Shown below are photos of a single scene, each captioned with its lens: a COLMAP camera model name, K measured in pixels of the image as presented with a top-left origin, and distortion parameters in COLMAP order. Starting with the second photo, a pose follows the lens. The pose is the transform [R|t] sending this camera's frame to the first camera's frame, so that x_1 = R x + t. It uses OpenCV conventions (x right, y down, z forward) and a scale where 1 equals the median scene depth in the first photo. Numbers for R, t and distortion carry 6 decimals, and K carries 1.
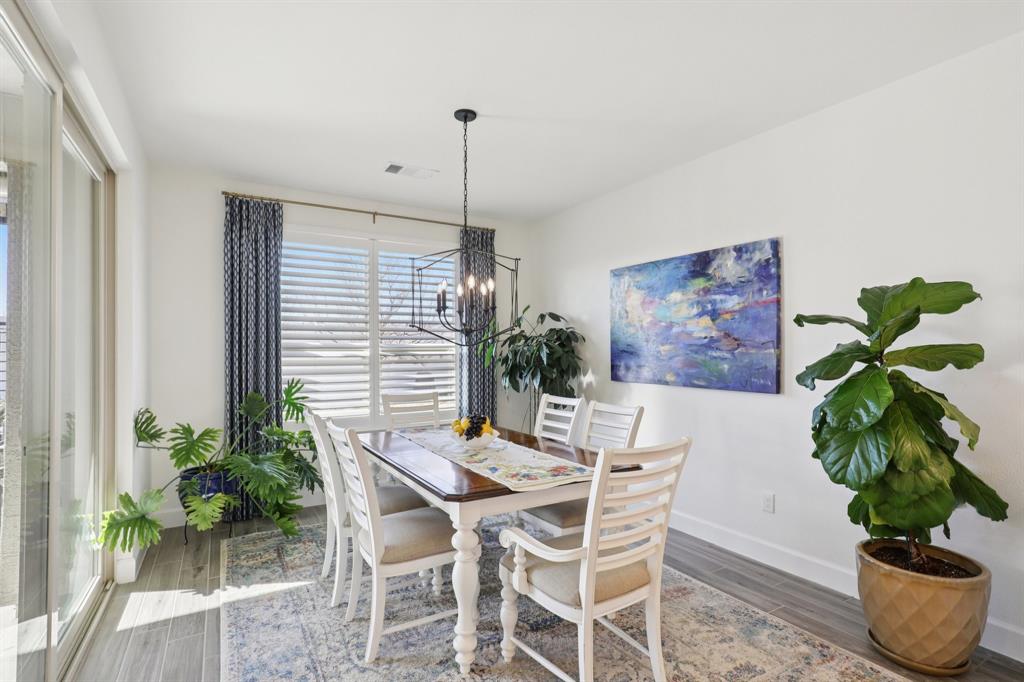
lens RADIAL K [[510.8, 0, 514.9], [0, 510.8, 346.6], [0, 0, 1]] dist [0.000911, -0.003437]
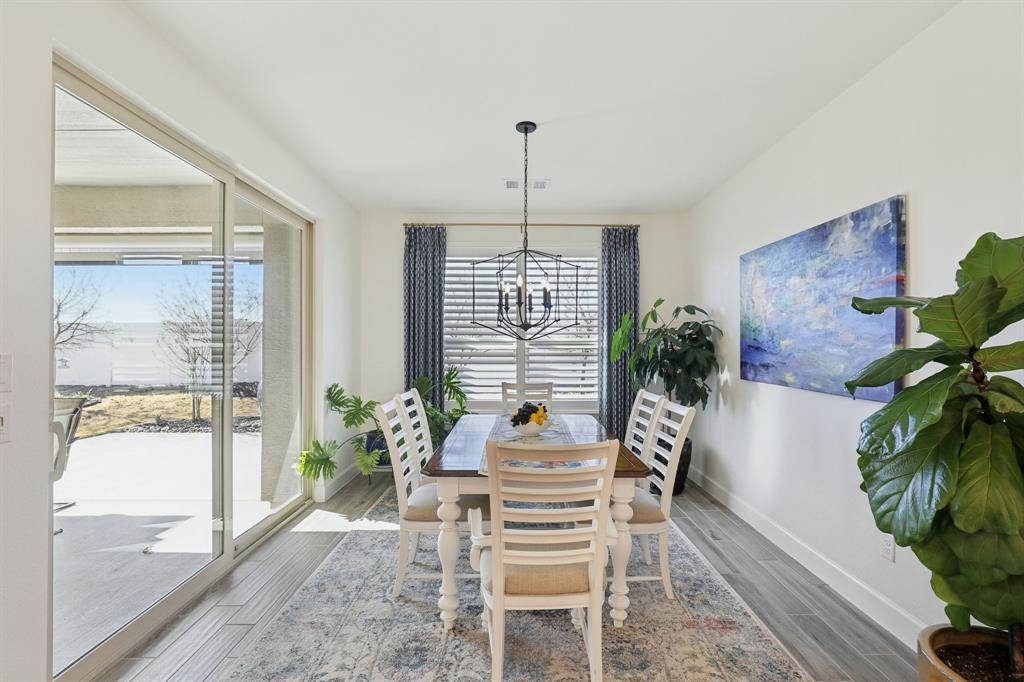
lens RADIAL K [[470.1, 0, 510.9], [0, 470.1, 342.5], [0, 0, 1]] dist [-0.011530, 0.002919]
pose [[0.860029, 0.002822, -0.510238, 0.349449], [-0.001550, 0.999995, 0.002918, 0.001065], [0.510243, -0.001718, 0.860028, 0.114299]]
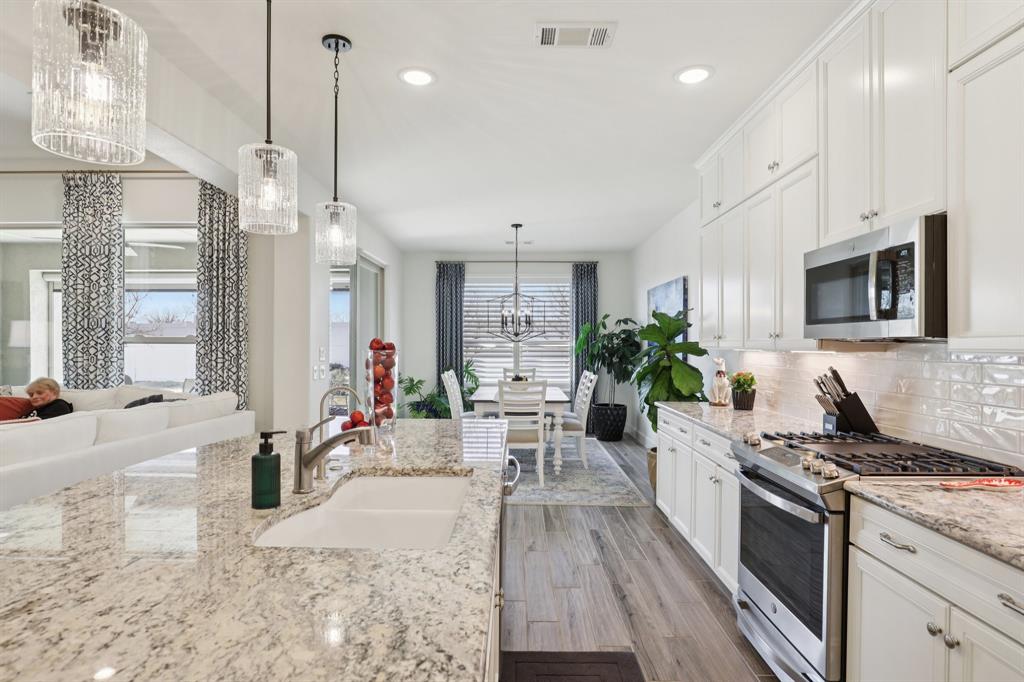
lens RADIAL K [[556.6, 0, 510.1], [0, 556.6, 341.9], [0, 0, 1]] dist [0.001866, -0.000013]
pose [[0.857638, 0.002960, -0.514246, 0.904803], [-0.000942, 0.999991, 0.004185, -0.008859], [0.514254, -0.003105, 0.857632, -0.792440]]
